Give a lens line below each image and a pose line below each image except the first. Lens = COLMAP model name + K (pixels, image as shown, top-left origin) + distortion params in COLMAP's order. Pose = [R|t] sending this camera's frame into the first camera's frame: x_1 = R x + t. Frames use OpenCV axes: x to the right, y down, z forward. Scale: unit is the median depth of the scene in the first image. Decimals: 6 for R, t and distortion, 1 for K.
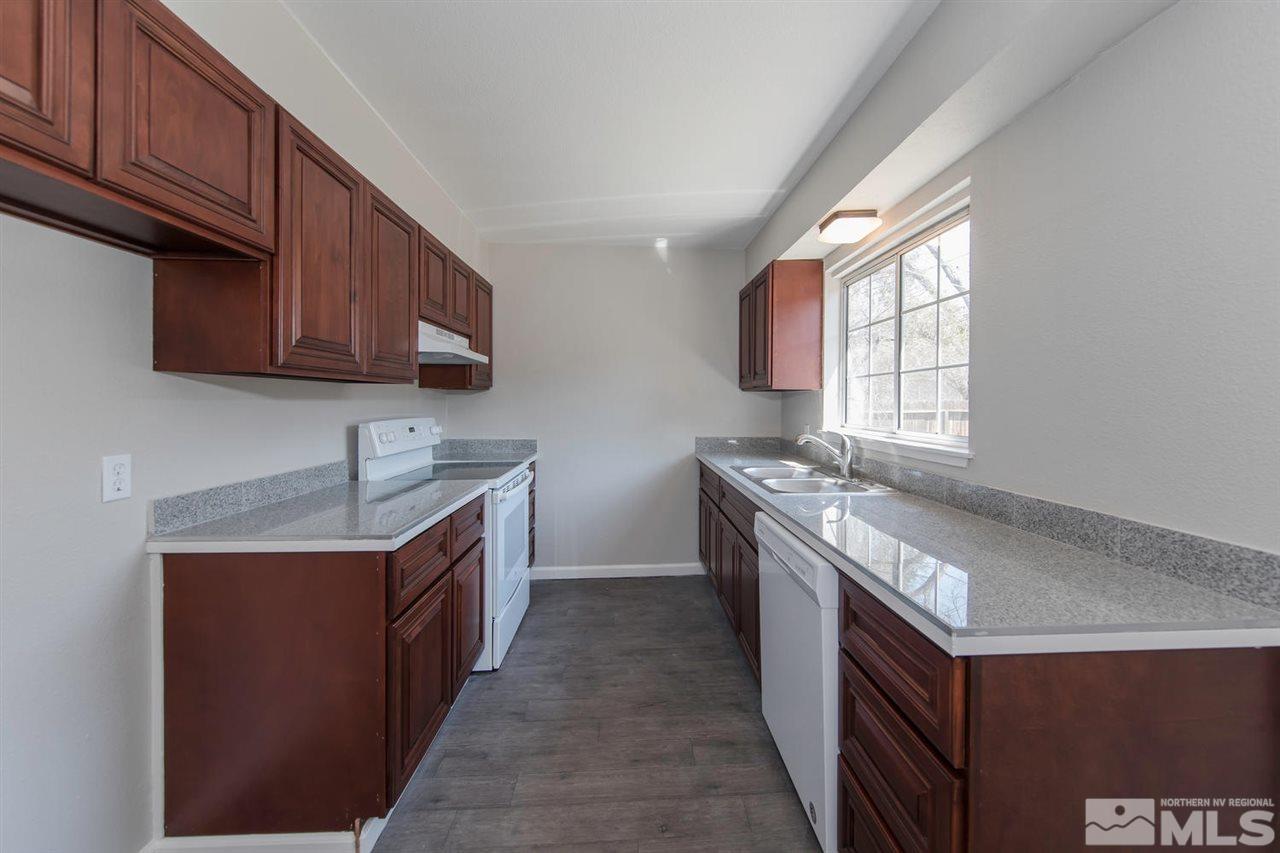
lens RADIAL K [[462.1, 0, 638.2], [0, 462.1, 422.4], [0, 0, 1]] dist [0.007056, -0.000042]
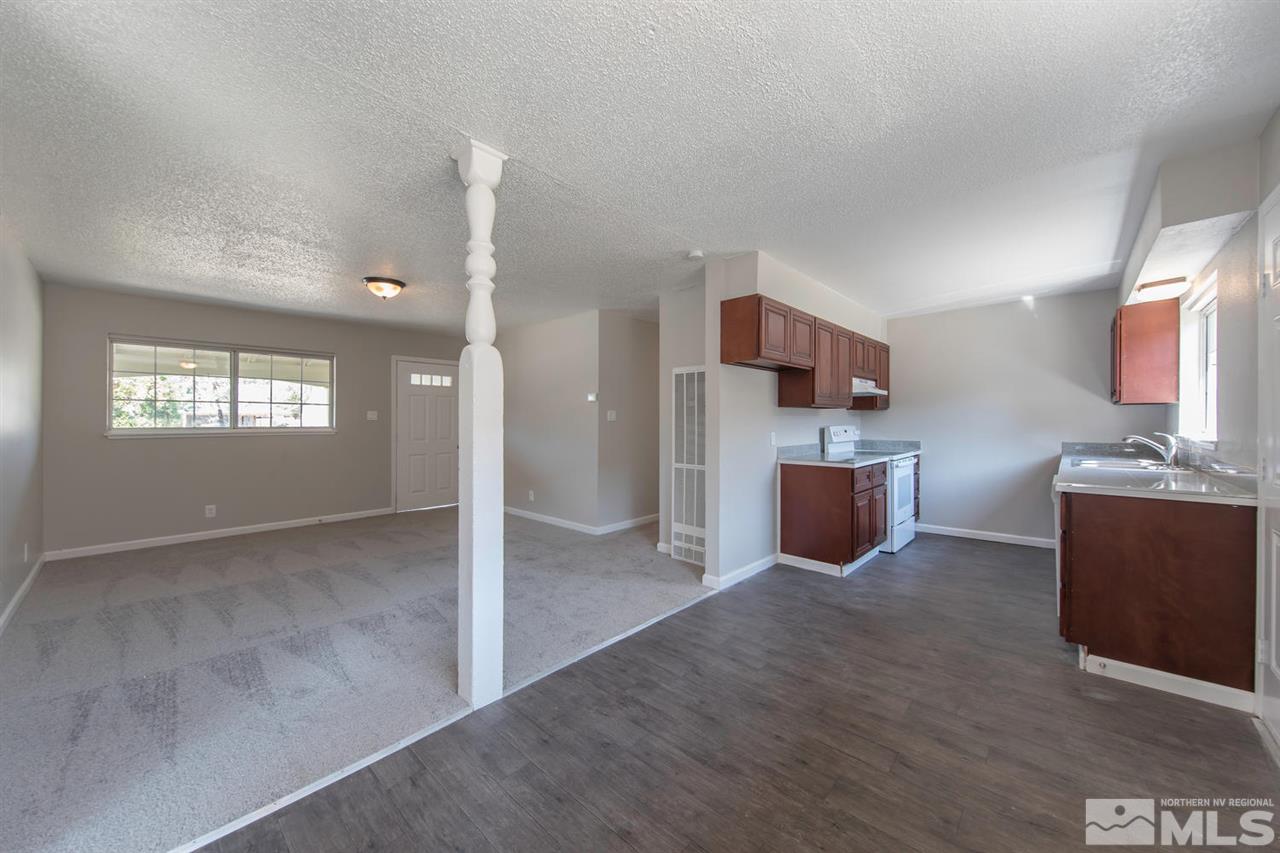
lens RADIAL K [[462.1, 0, 638.2], [0, 462.1, 422.4], [0, 0, 1]] dist [0.007056, -0.000042]
pose [[0.704557, -0.010138, -0.709575, 0.291068], [-0.024921, 0.998928, -0.039017, 0.078275], [0.709210, 0.045173, 0.703549, -1.032375]]
